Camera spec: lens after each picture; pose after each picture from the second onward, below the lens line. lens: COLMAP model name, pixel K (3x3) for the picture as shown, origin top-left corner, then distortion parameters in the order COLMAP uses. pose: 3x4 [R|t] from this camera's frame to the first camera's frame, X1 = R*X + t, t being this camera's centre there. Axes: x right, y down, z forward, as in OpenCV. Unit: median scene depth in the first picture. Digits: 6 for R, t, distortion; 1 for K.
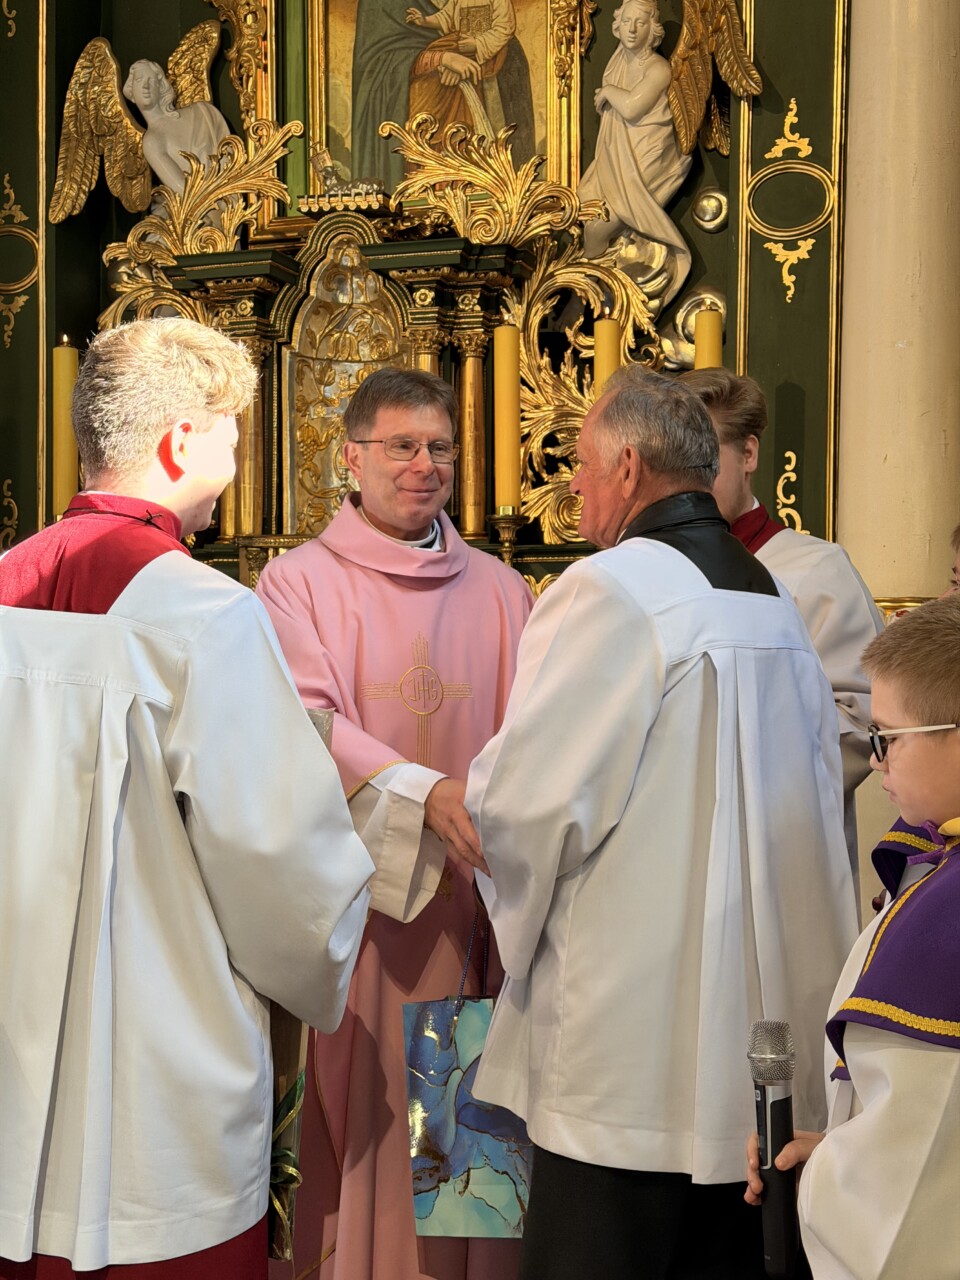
lens RADIAL K [[1822.1, 0, 493.2], [0, 1822.1, 634.6], [0, 0, 1]] dist [0.147817, 0.000000]
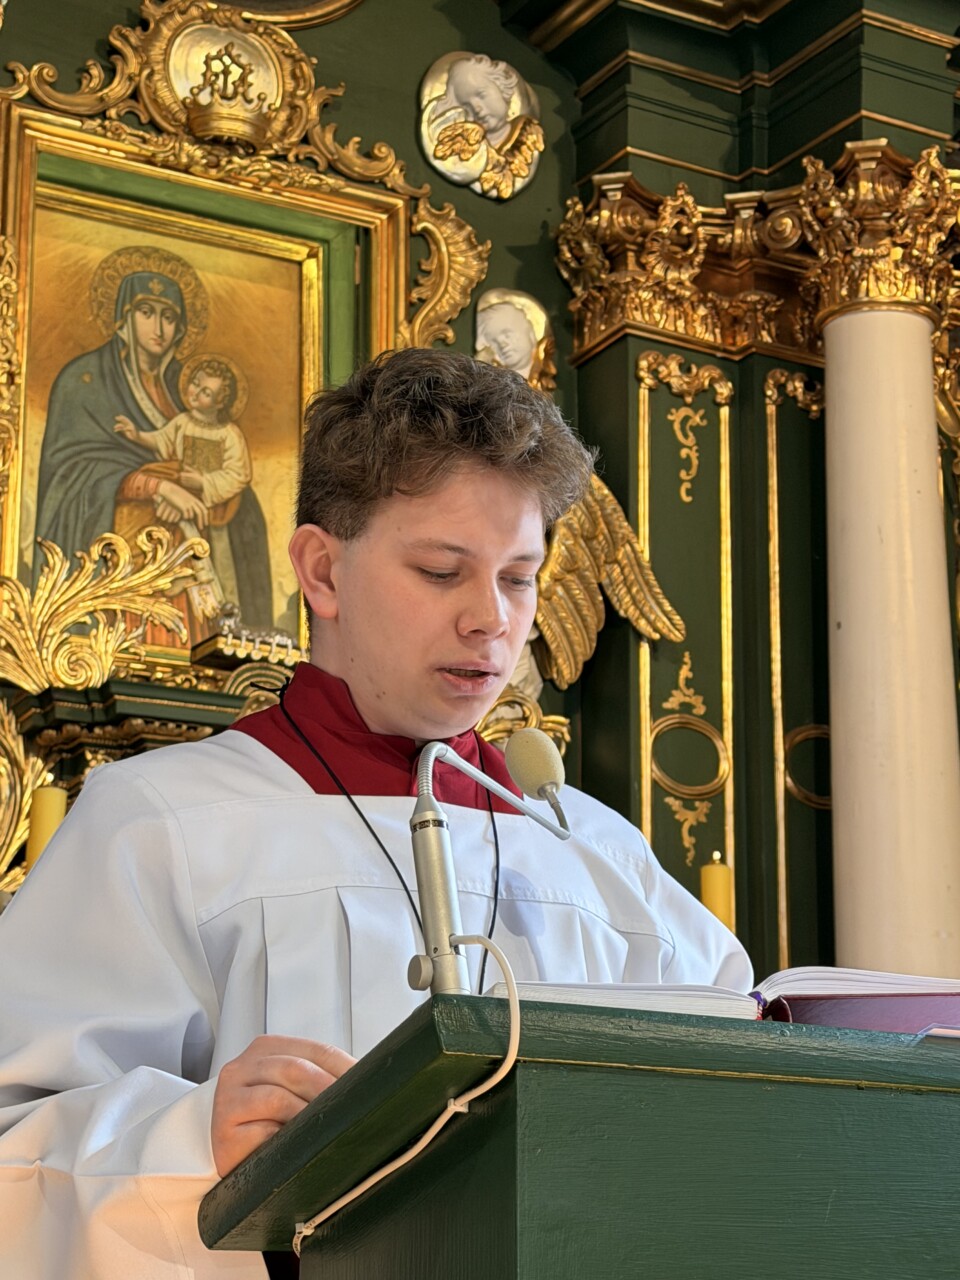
lens RADIAL K [[2593.9, 0, 502.4], [0, 2593.9, 654.1], [0, 0, 1]] dist [0.149747, 0.000000]
pose [[0.669679, 0.203936, 0.714101, -0.708179], [-0.003154, 0.962330, -0.271868, 0.055748], [-0.742644, 0.179811, 0.645095, 0.196356]]
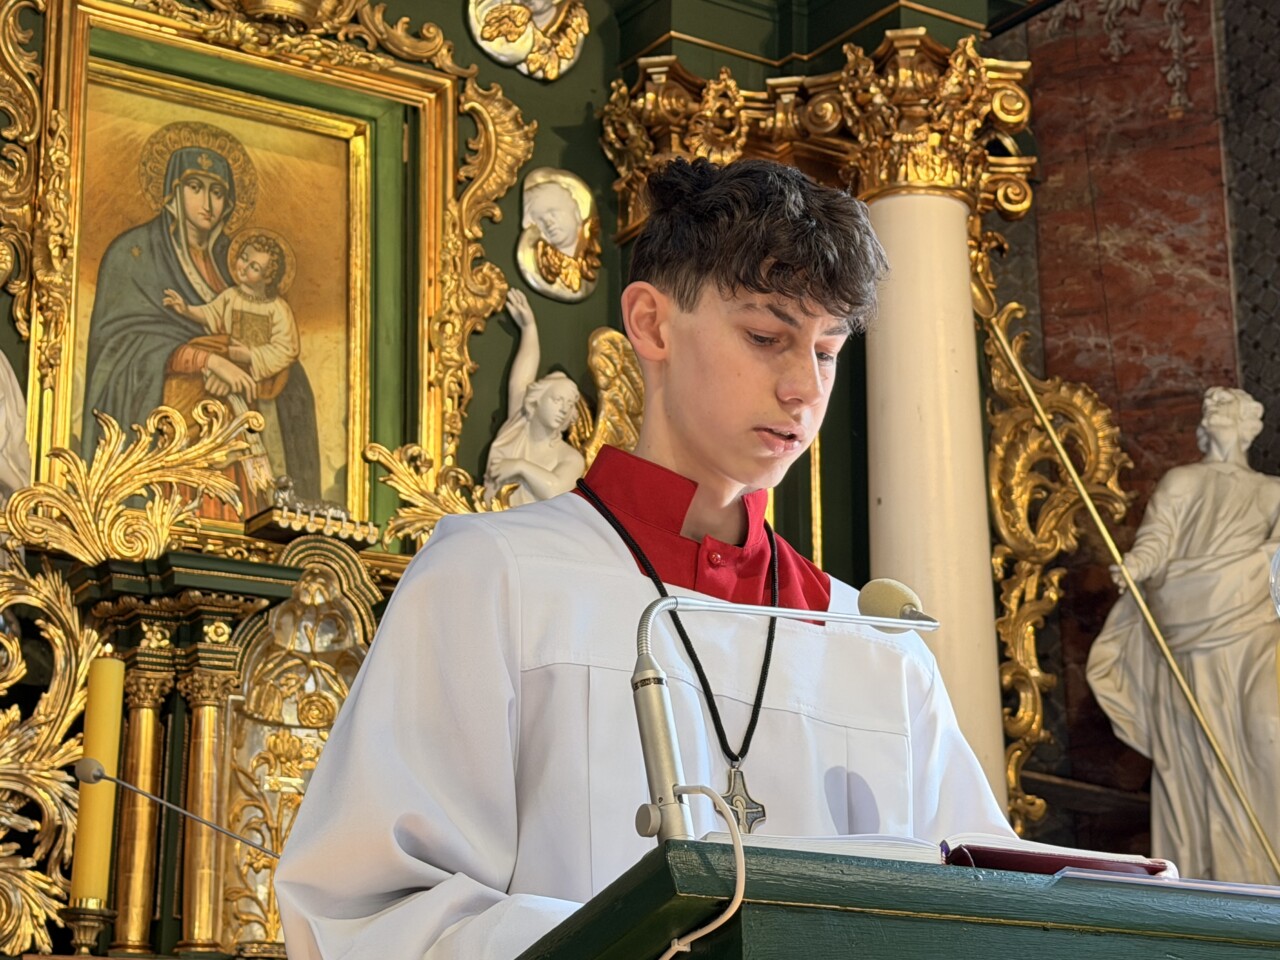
lens RADIAL K [[2593.9, 0, 639.2], [0, 2593.9, 489.9], [0, 0, 1]] dist [0.149747, 0.000000]
pose [[0.630419, 0.218053, 0.745000, -0.732393], [0.007044, 0.958090, -0.286382, 0.060589], [-0.776223, 0.185789, 0.602462, 0.201157]]
